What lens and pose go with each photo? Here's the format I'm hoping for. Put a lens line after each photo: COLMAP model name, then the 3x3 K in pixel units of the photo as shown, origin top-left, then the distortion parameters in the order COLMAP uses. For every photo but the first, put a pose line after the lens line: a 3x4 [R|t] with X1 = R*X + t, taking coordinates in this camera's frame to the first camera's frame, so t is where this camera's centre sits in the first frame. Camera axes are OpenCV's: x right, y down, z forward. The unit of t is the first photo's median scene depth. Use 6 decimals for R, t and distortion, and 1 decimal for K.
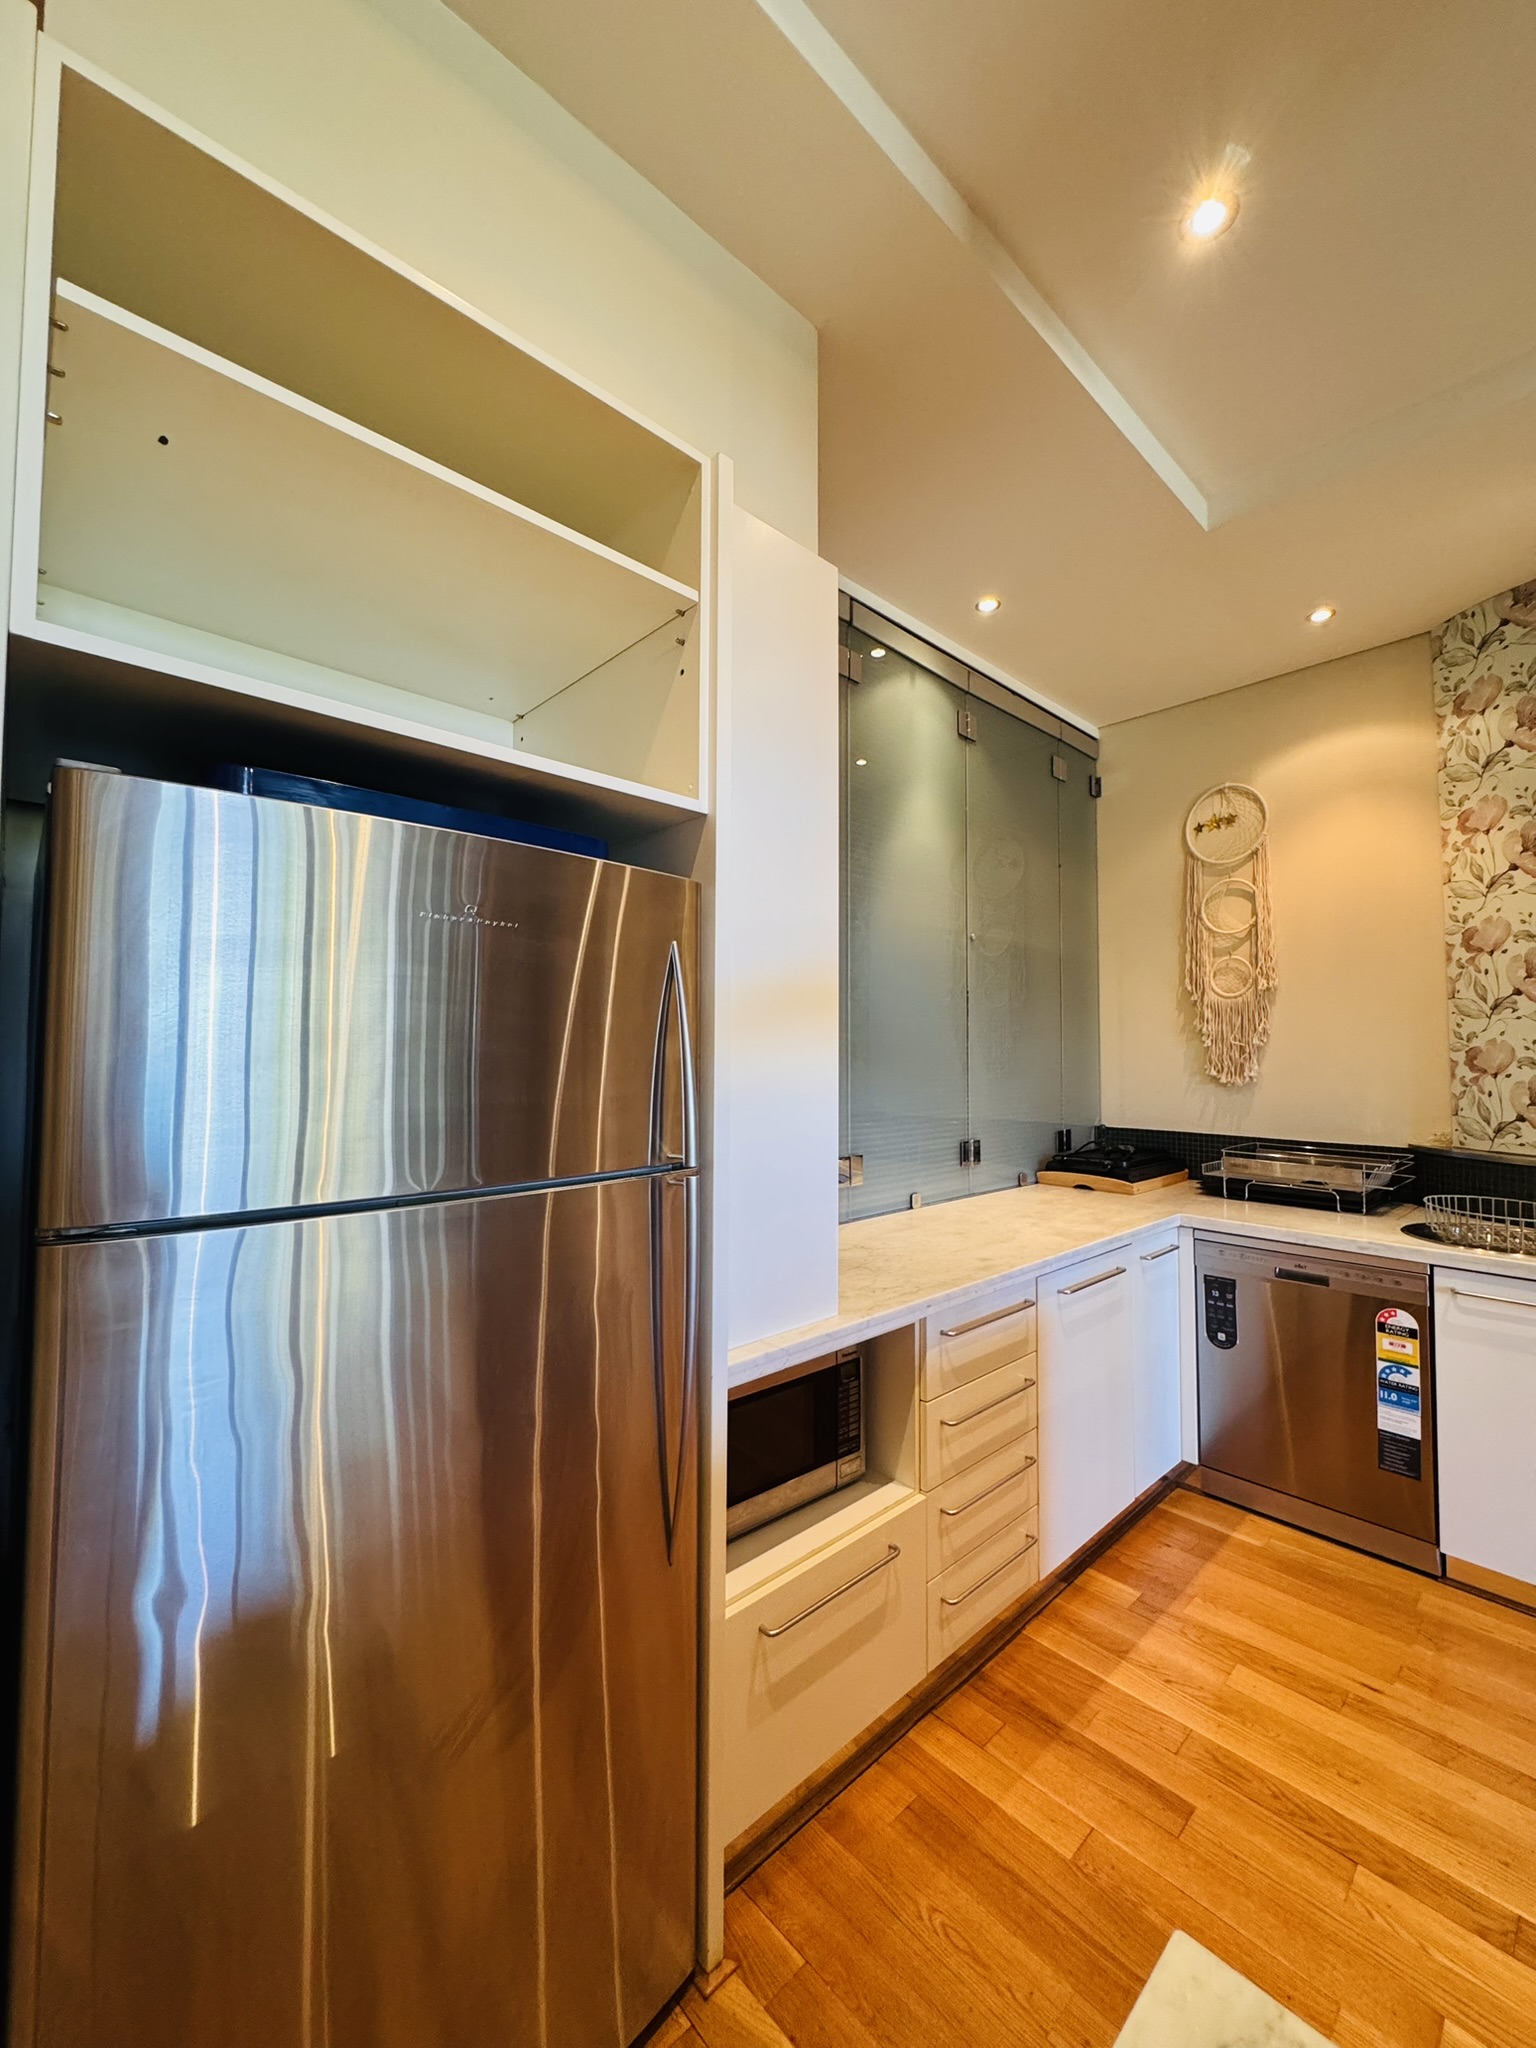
lens RADIAL K [[821.7, 0, 766.6], [0, 821.7, 1017.8], [0, 0, 1]] dist [0.000629, -0.000234]
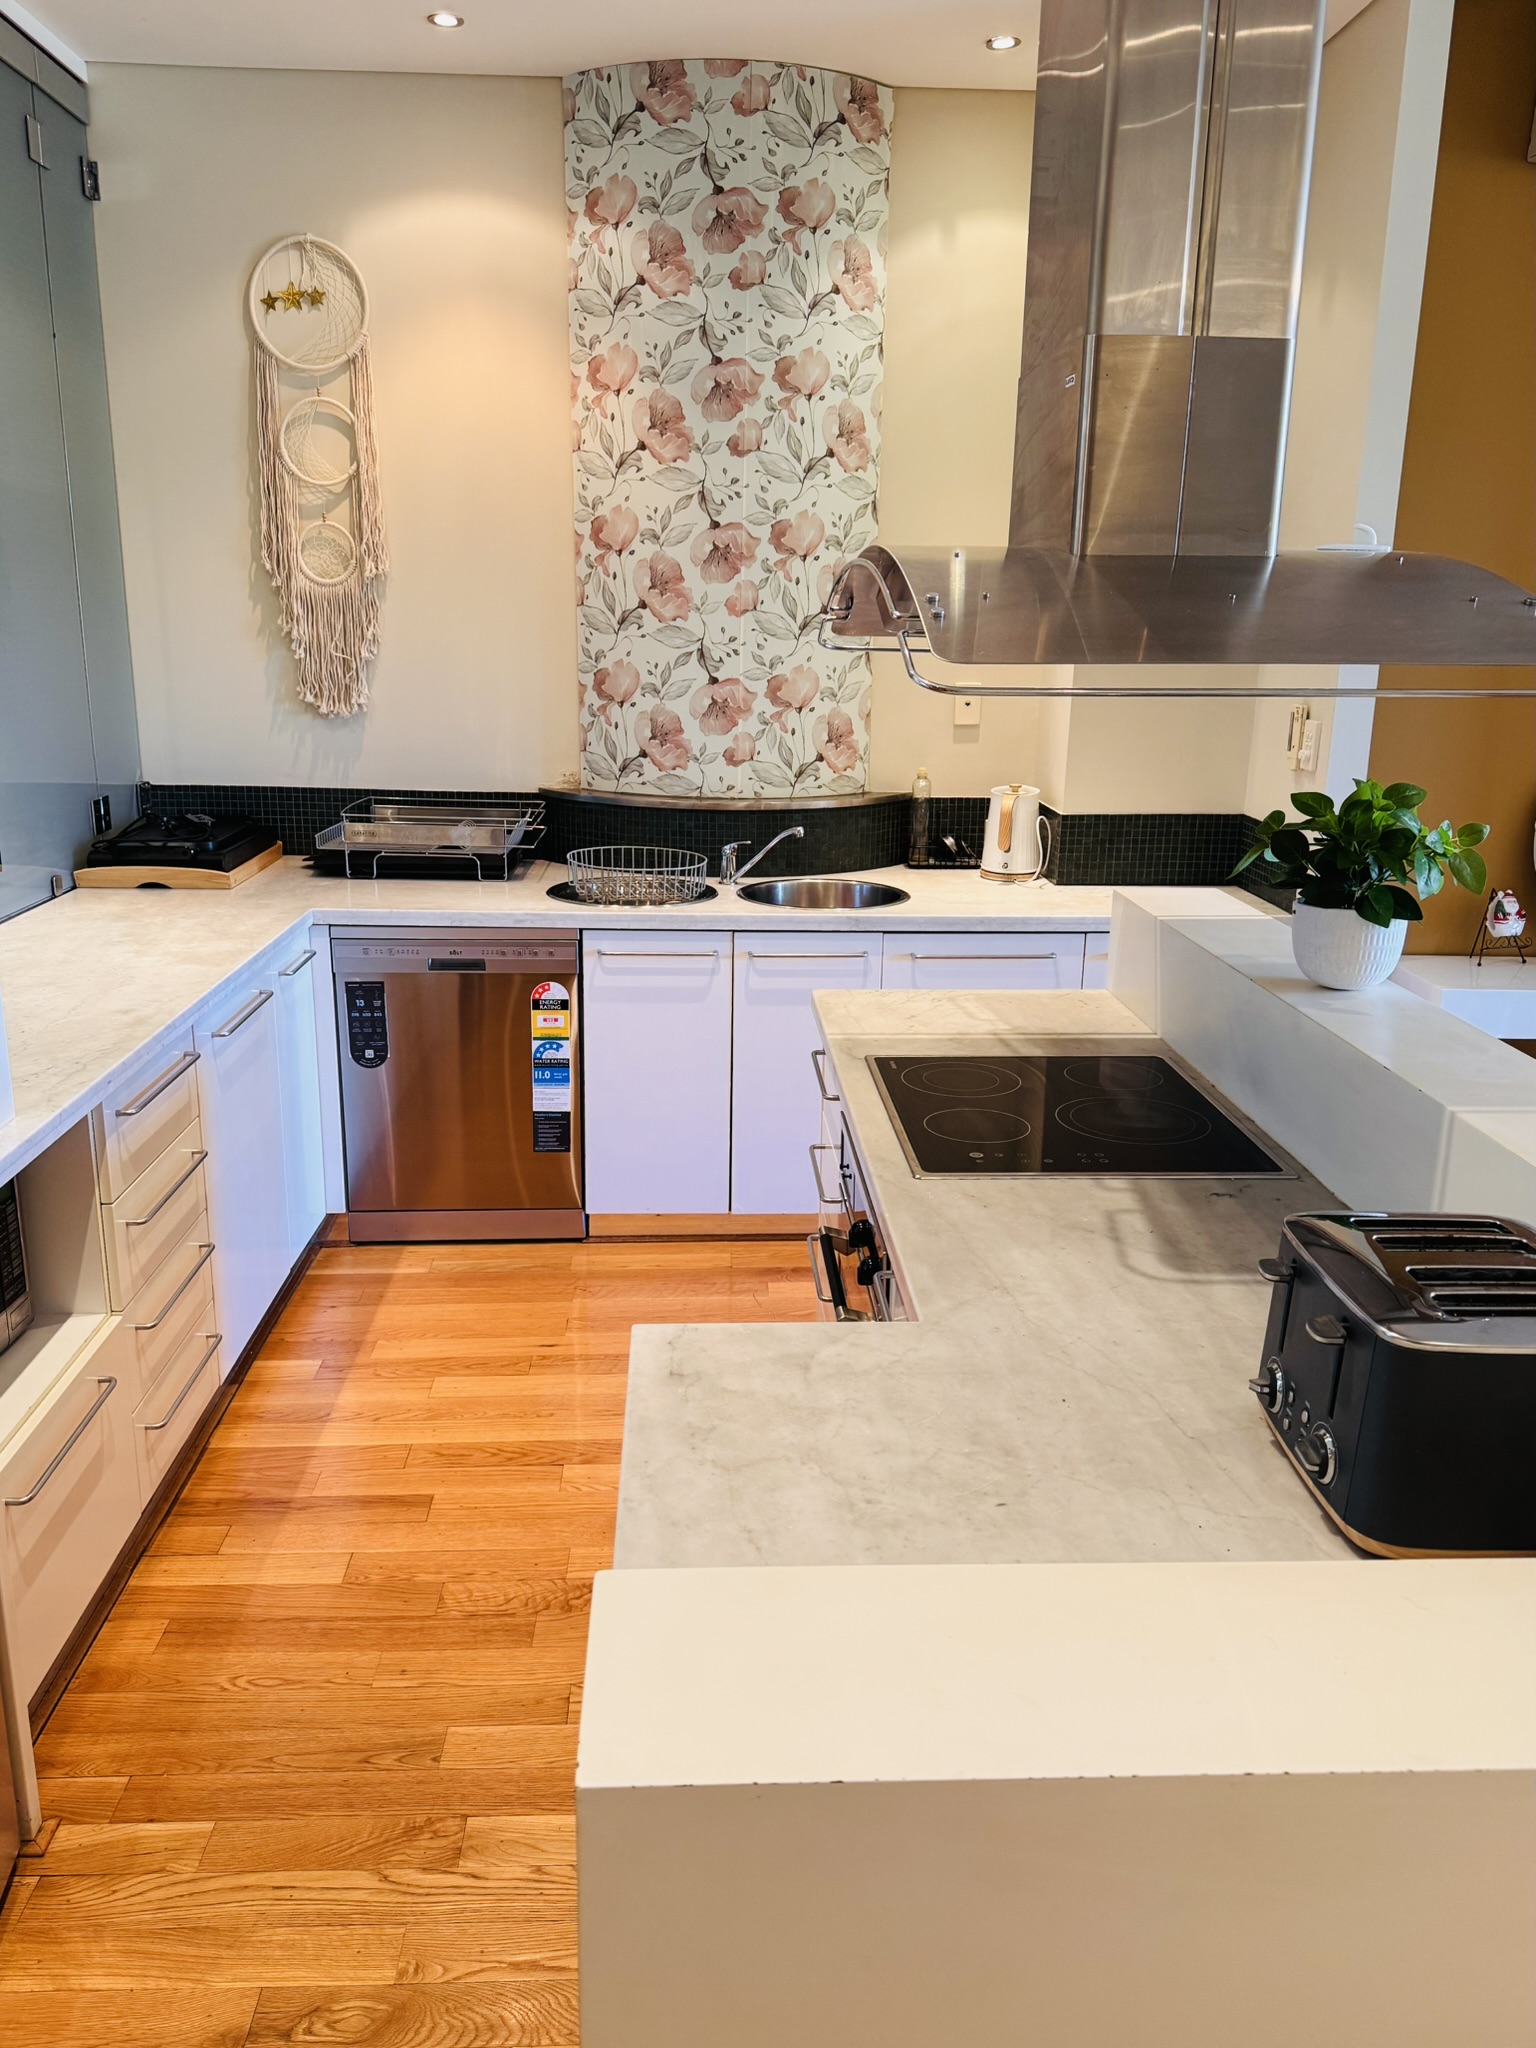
lens RADIAL K [[1579.5, 0, 754.2], [0, 1579.5, 1027.1], [0, 0, 1]] dist [0.101703, -0.170850]
pose [[0.651696, -0.189573, 0.734407, -0.327201], [-0.046805, 0.956365, 0.288400, -0.096198], [-0.757035, -0.222324, 0.614387, -0.217246]]
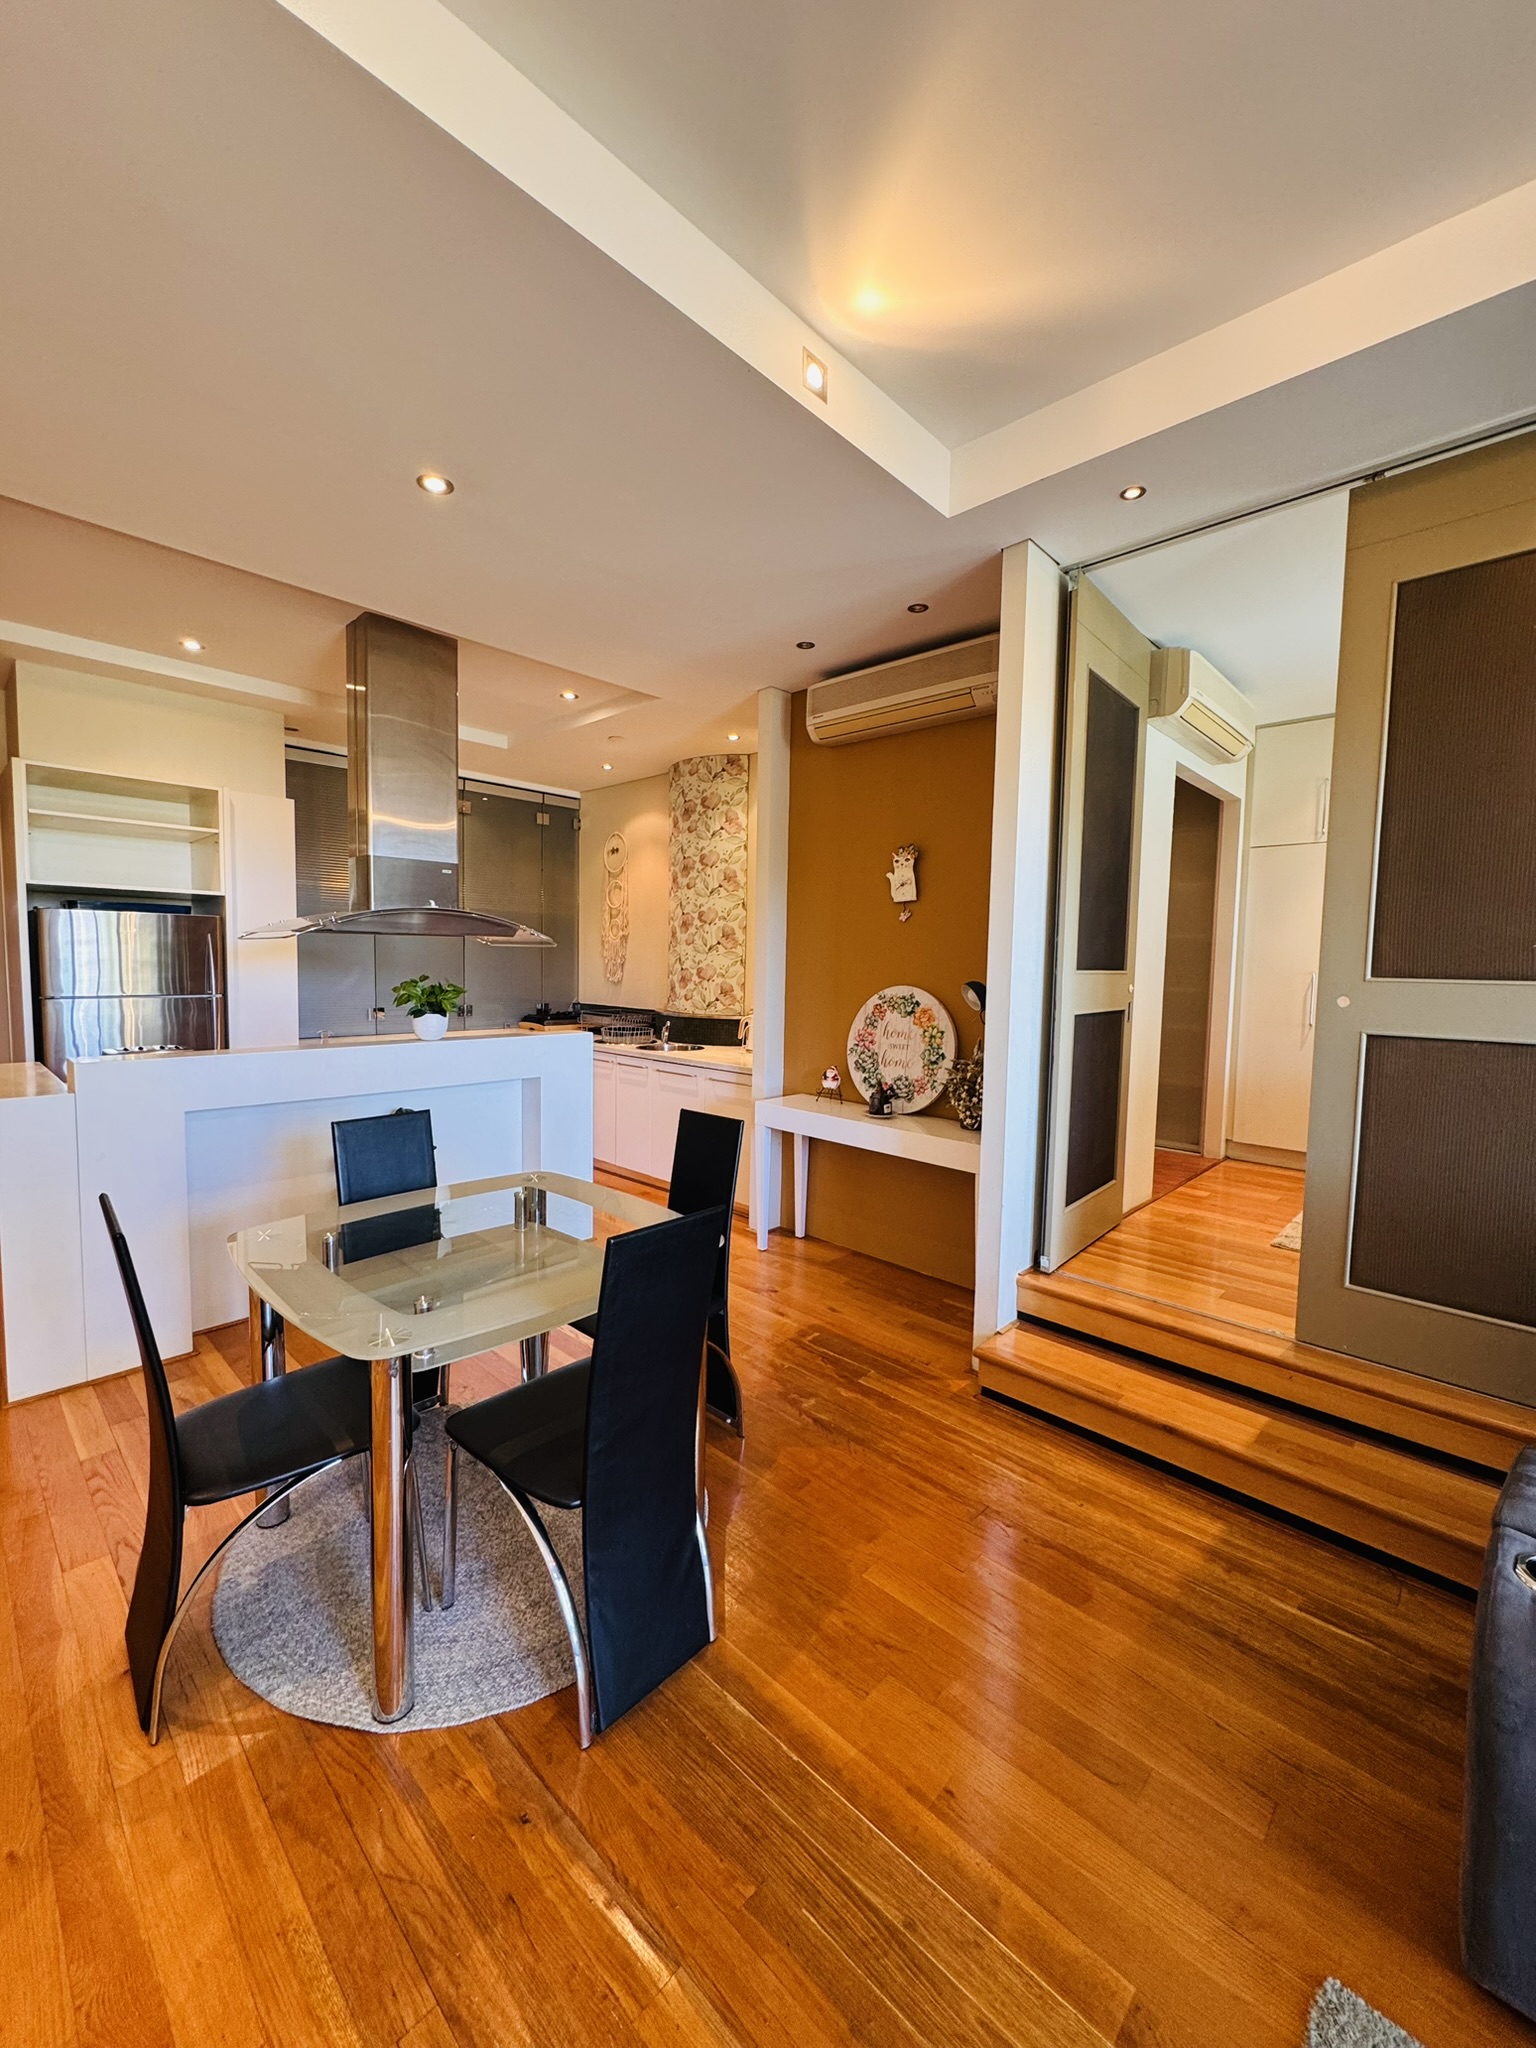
lens RADIAL K [[821.7, 0, 766.6], [0, 821.7, 1017.8], [0, 0, 1]] dist [0.000629, -0.000234]
pose [[0.998599, 0.010988, 0.051753, 1.105843], [-0.016916, 0.993159, 0.115541, -0.095615], [-0.050130, -0.116255, 0.991954, -1.423326]]
